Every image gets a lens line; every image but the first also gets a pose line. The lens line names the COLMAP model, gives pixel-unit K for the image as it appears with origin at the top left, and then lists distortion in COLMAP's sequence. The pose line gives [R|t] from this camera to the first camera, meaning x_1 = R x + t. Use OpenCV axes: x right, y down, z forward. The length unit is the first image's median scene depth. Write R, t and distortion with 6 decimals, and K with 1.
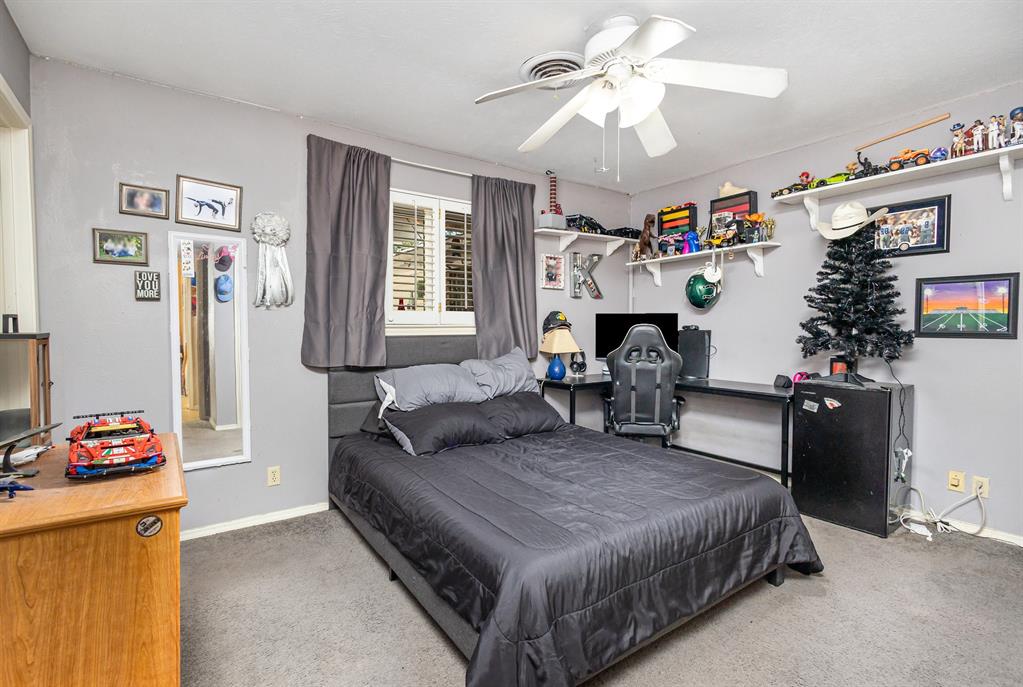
lens RADIAL K [[473.5, 0, 511.5], [0, 473.5, 343.5], [0, 0, 1]] dist [-0.000010, 0.000106]
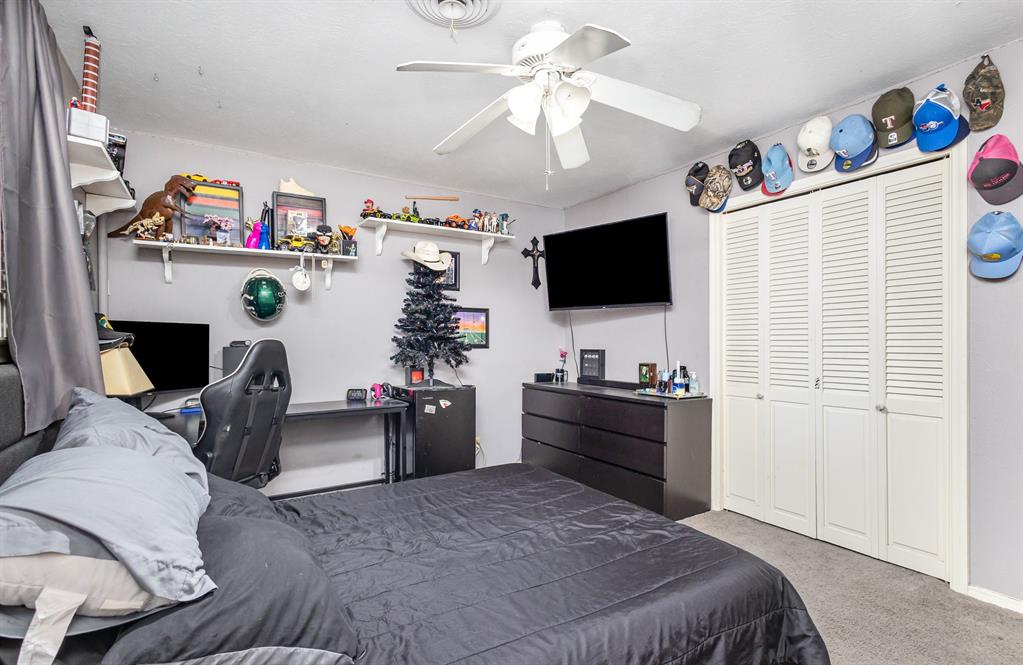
lens RADIAL K [[477.6, 0, 511.5], [0, 477.6, 332.5], [0, 0, 1]] dist [0.001475, 0.000096]
pose [[0.052575, 0.016708, 0.998477, -0.459325], [0.040320, 0.999009, -0.018840, -0.022627], [-0.997803, 0.041249, 0.051849, 0.631964]]
